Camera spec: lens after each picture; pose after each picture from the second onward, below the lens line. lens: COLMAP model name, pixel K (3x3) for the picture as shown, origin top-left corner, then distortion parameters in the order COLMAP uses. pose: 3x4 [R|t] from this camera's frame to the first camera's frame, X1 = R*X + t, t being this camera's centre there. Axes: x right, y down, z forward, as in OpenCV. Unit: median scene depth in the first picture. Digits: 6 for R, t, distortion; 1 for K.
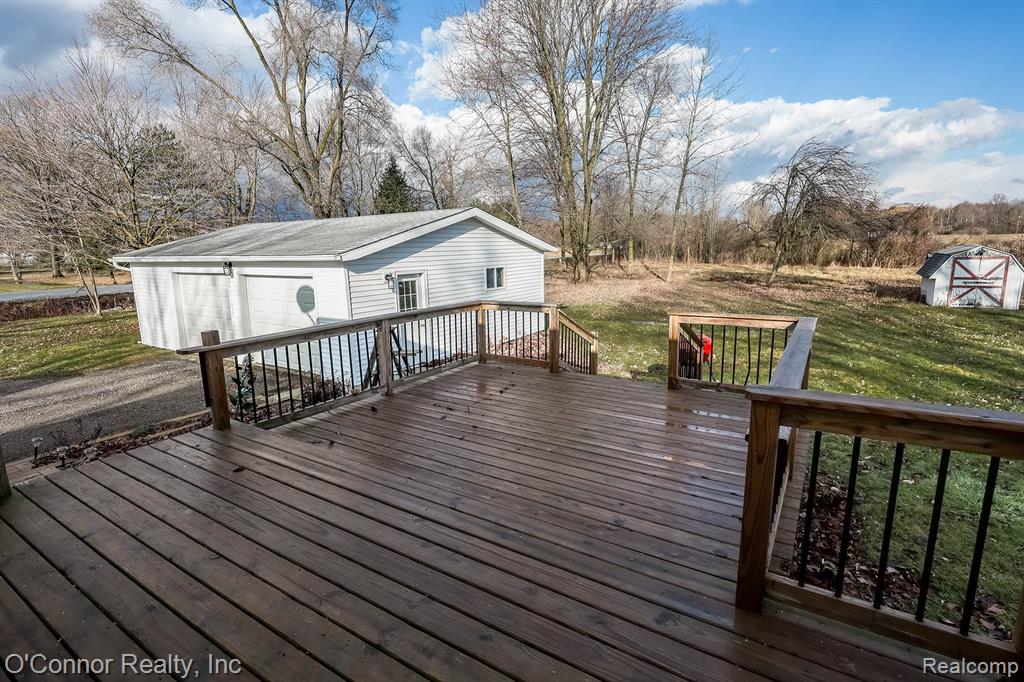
lens RADIAL K [[497.0, 0, 517.9], [0, 497.0, 339.4], [0, 0, 1]] dist [0.000011, 0.000696]
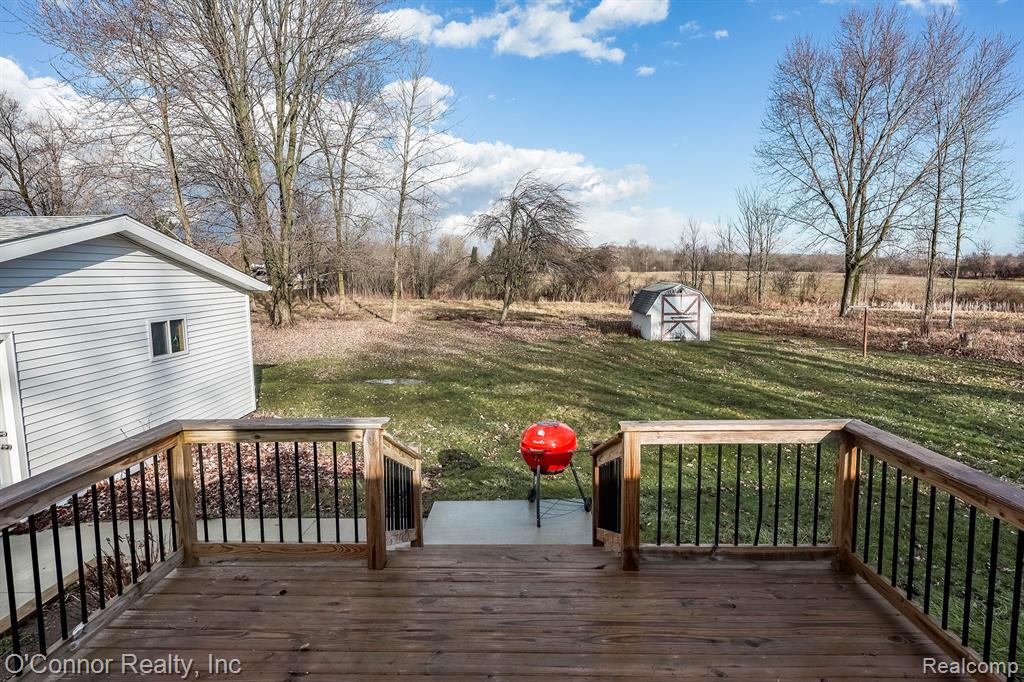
lens RADIAL K [[557.3, 0, 515.2], [0, 557.3, 335.6], [0, 0, 1]] dist [0.005563, -0.000421]
pose [[0.853293, -0.042585, 0.519690, -0.019615], [0.085650, 0.994569, -0.059132, -0.025804], [-0.514350, 0.094968, 0.852306, 0.113090]]
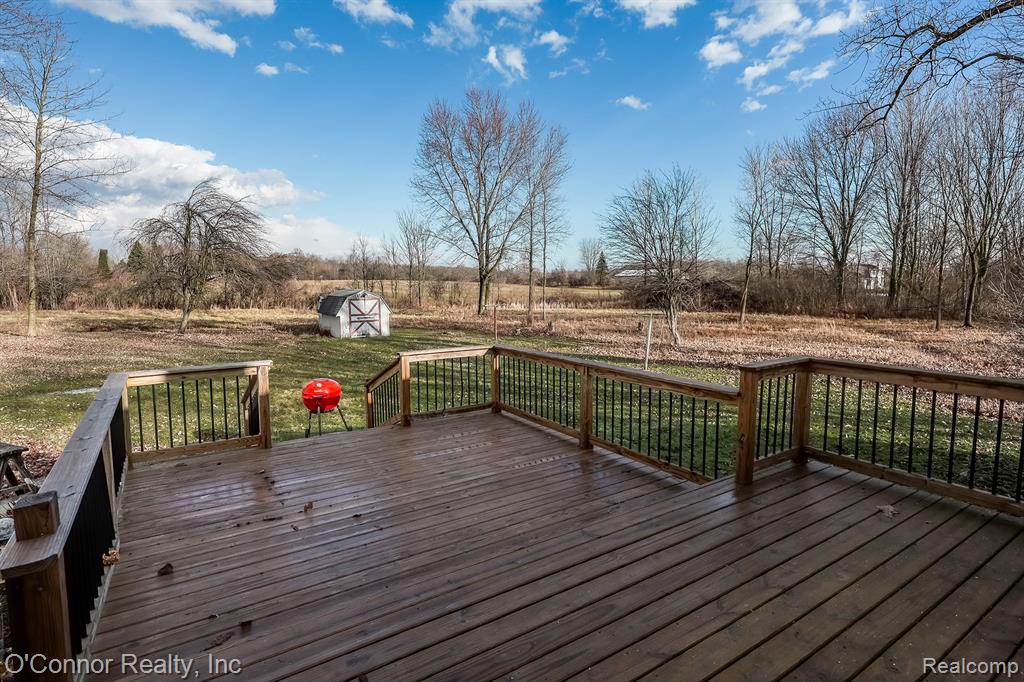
lens RADIAL K [[516.7, 0, 512.8], [0, 516.7, 330.1], [0, 0, 1]] dist [-0.000887, 0.000050]
pose [[0.411723, -0.065160, 0.908976, -0.122856], [0.160387, 0.987052, -0.001890, -0.013251], [-0.897084, 0.146567, 0.416843, 0.065873]]
